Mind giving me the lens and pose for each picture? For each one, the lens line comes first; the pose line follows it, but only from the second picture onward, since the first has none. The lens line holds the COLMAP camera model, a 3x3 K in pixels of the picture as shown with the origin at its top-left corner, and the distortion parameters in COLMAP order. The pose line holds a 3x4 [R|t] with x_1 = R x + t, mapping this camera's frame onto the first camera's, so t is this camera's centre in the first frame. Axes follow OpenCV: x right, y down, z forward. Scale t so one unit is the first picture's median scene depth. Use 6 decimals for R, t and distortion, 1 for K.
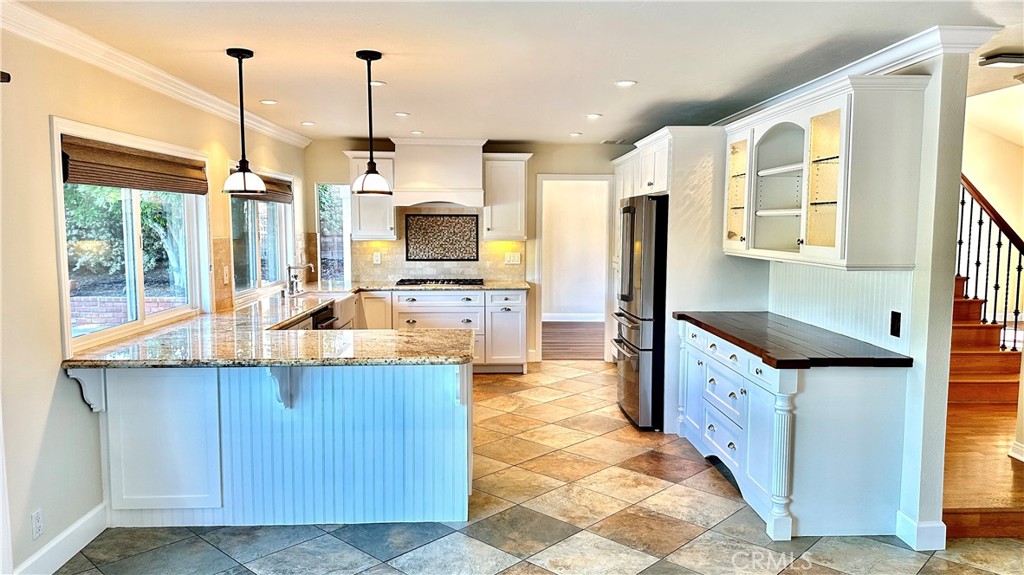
lens RADIAL K [[703.8, 0, 520.9], [0, 703.8, 287.1], [0, 0, 1]] dist [0.114963, -0.195336]
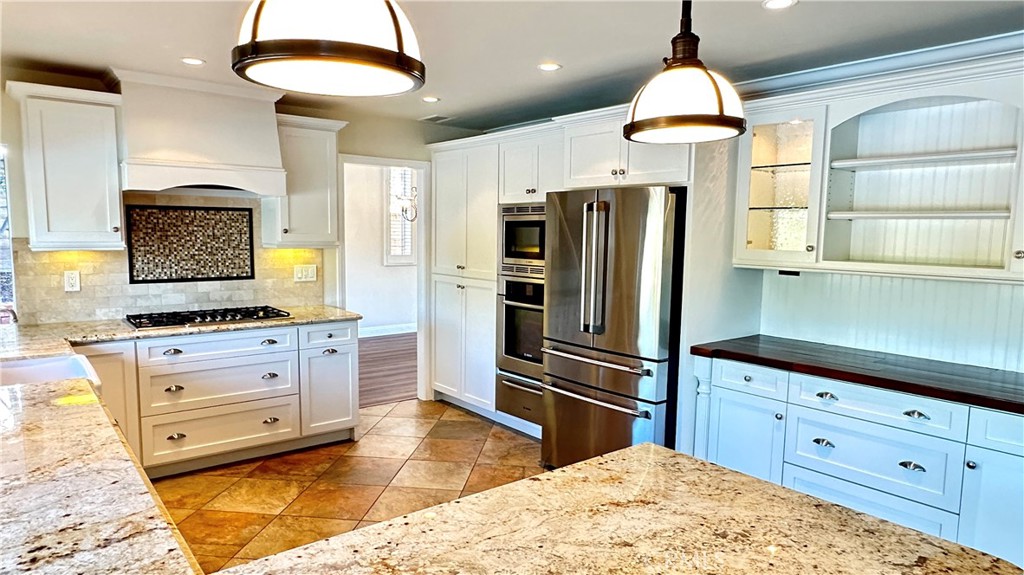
lens RADIAL K [[642.1, 0, 508.5], [0, 642.1, 293.8], [0, 0, 1]] dist [0.002721, 0.002332]
pose [[0.813323, -0.051255, 0.579550, -0.249338], [0.040953, 0.998685, 0.030850, -0.036963], [-0.580369, -0.001357, 0.814352, 0.432081]]
